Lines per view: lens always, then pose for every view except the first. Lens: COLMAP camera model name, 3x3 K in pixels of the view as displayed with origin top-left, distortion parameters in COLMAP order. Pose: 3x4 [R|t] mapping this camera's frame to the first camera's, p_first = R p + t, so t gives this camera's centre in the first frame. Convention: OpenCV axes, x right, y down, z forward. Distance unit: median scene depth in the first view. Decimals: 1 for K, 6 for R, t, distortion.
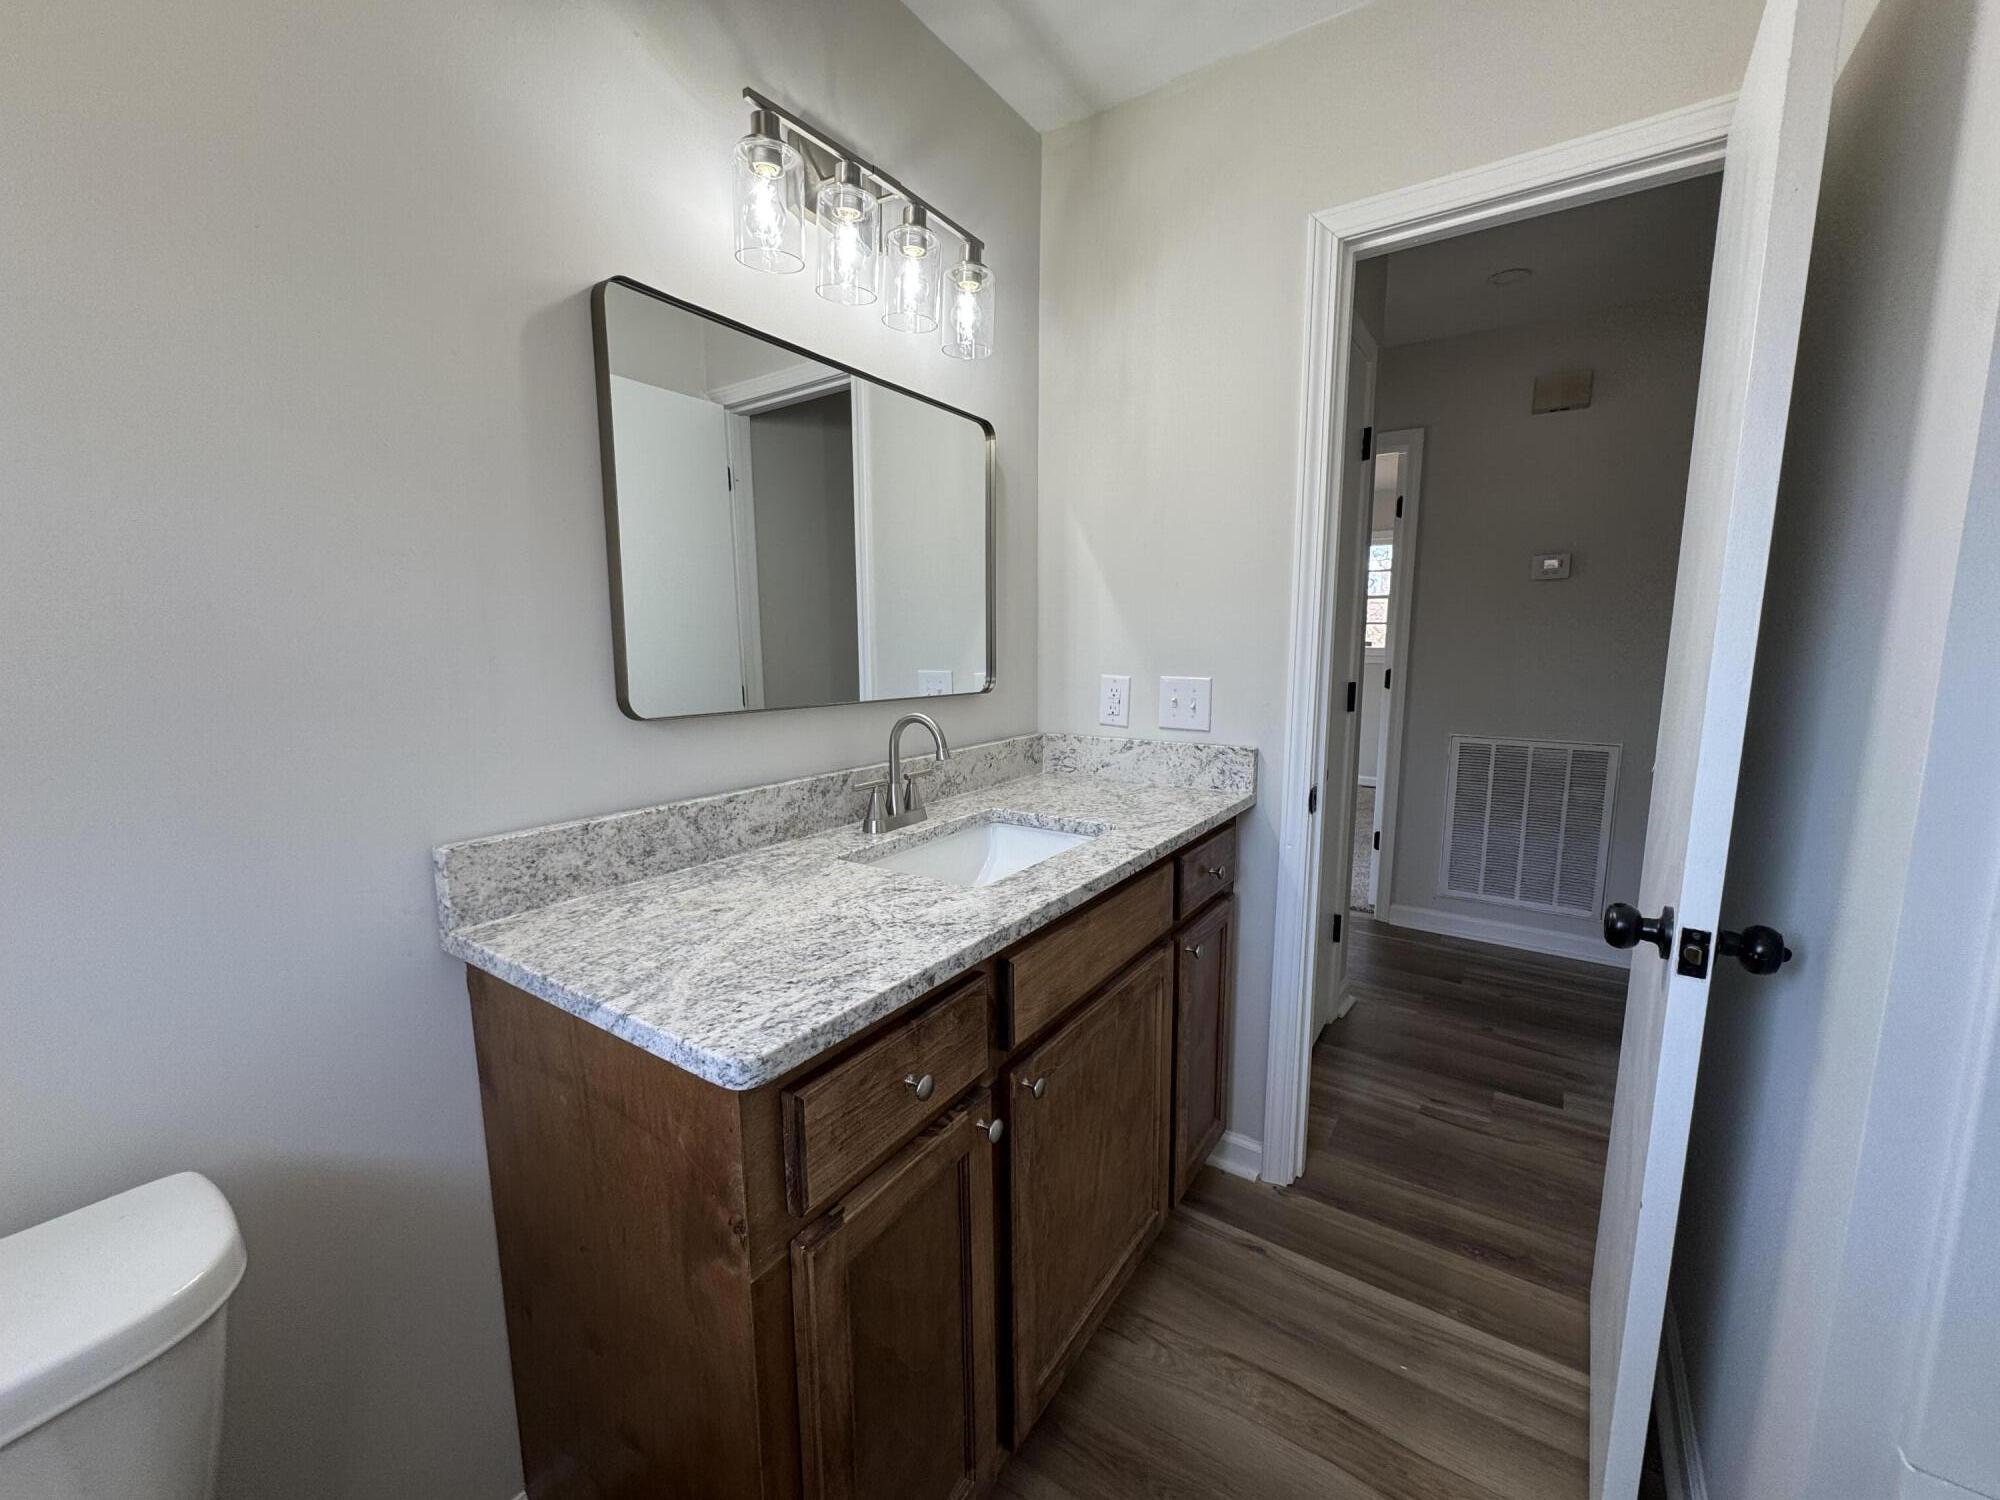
lens RADIAL K [[788.2, 0, 996.3], [0, 788.2, 750.3], [0, 0, 1]] dist [0.000528, 0.000045]
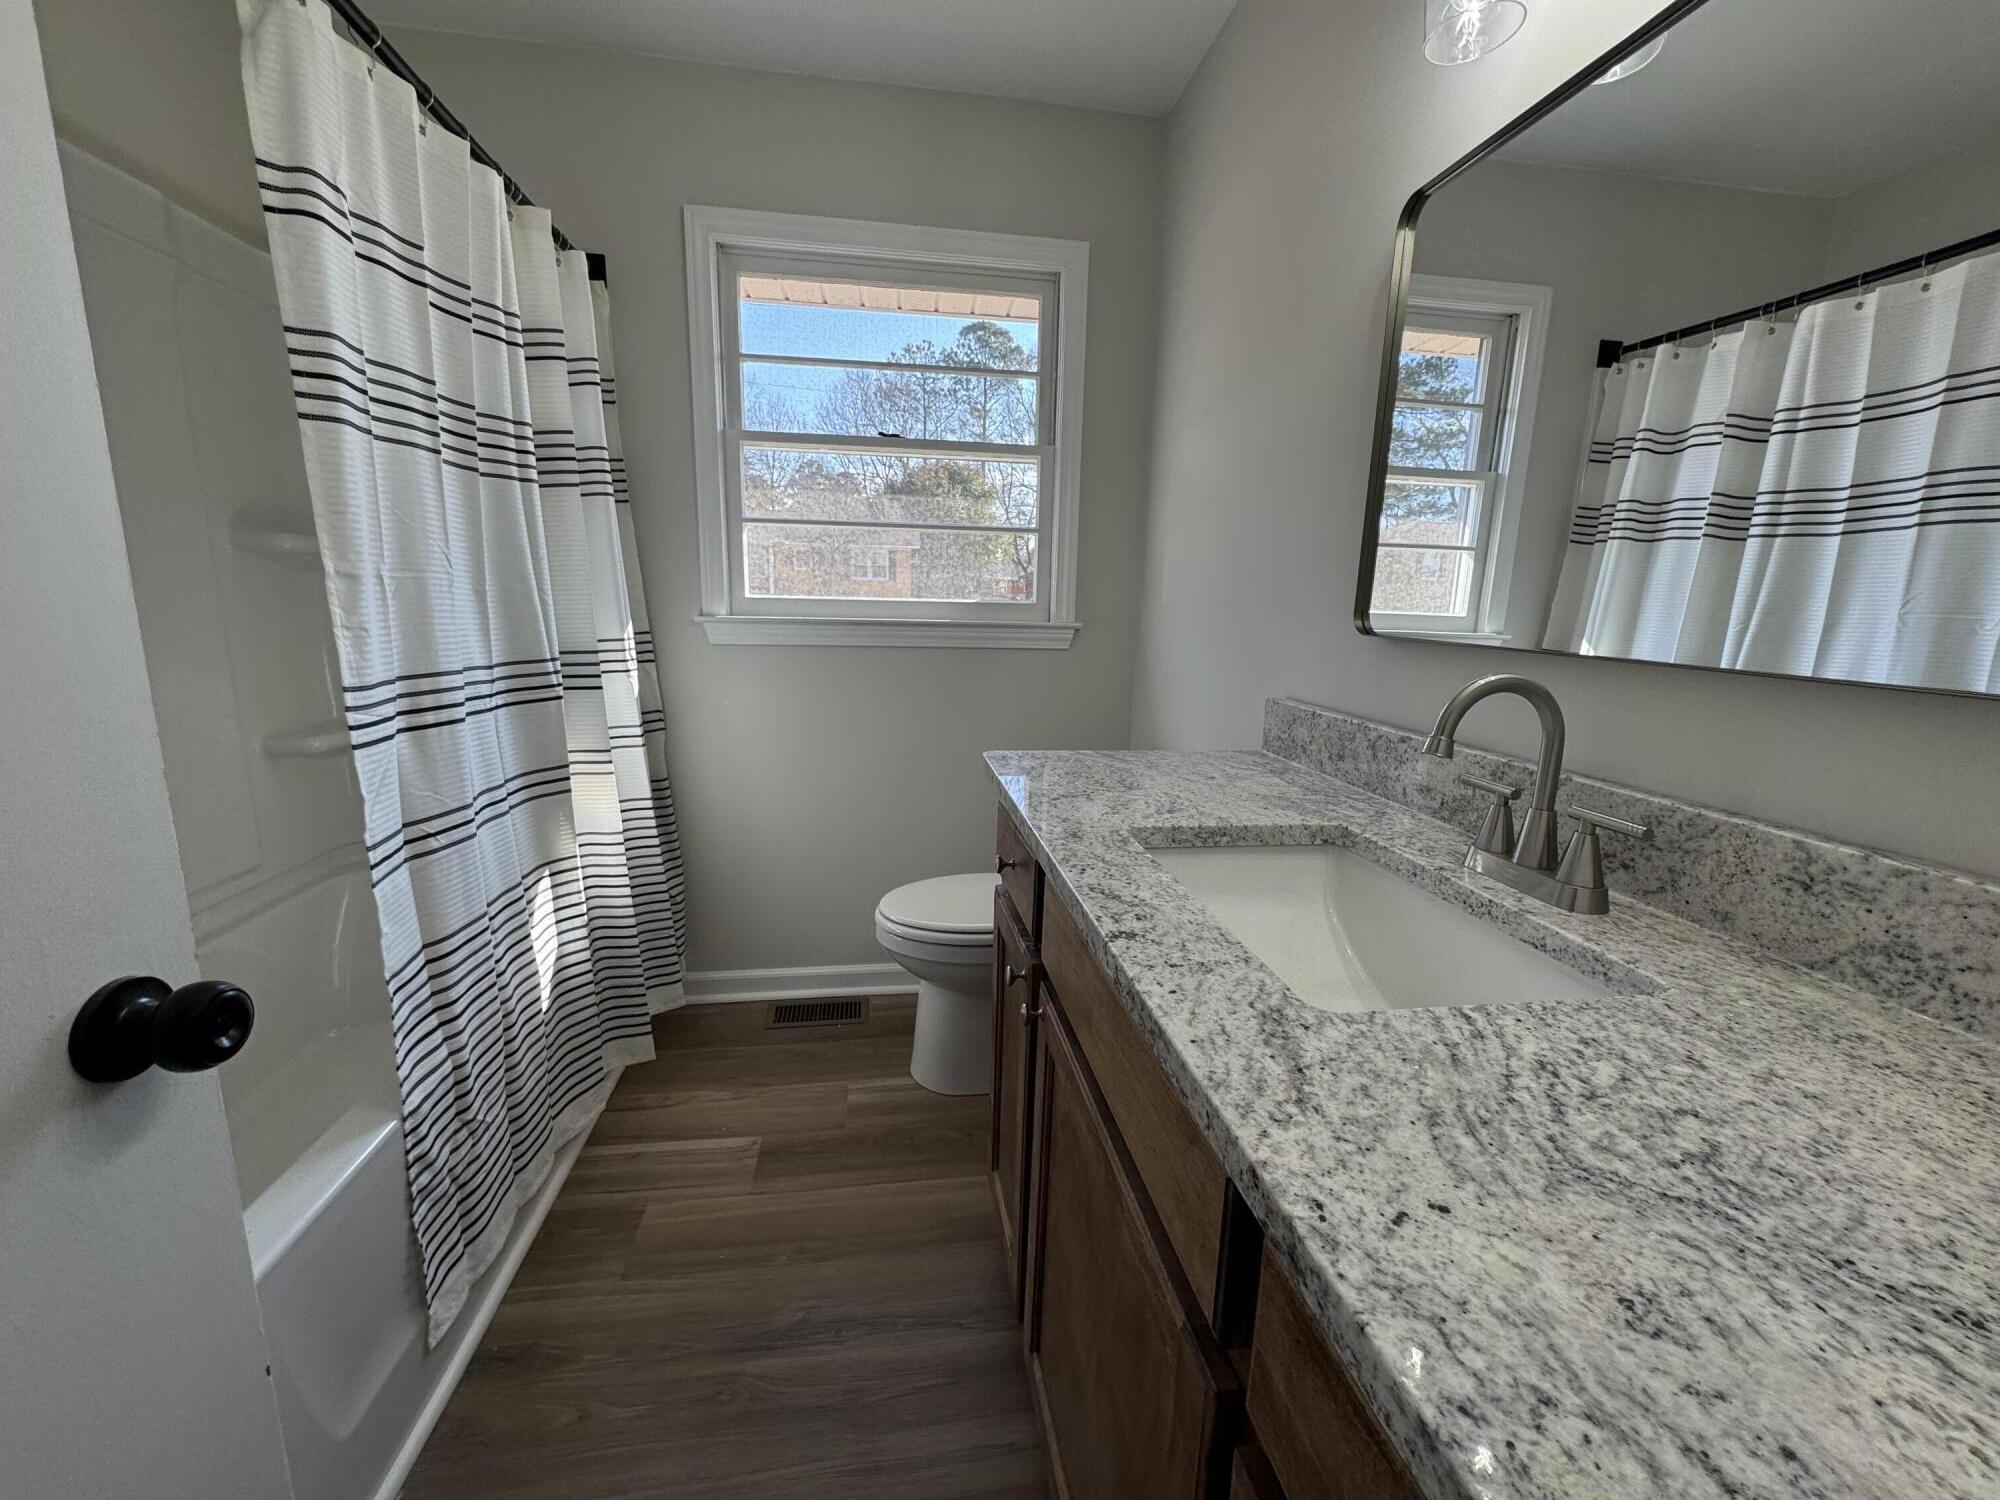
lens RADIAL K [[788.2, 0, 996.3], [0, 788.2, 750.3], [0, 0, 1]] dist [0.000528, 0.000045]
pose [[-0.731692, 0.116077, -0.671679, 0.607323], [-0.115943, 0.949840, 0.290451, -0.133001], [0.671702, 0.290397, -0.681532, 1.359695]]
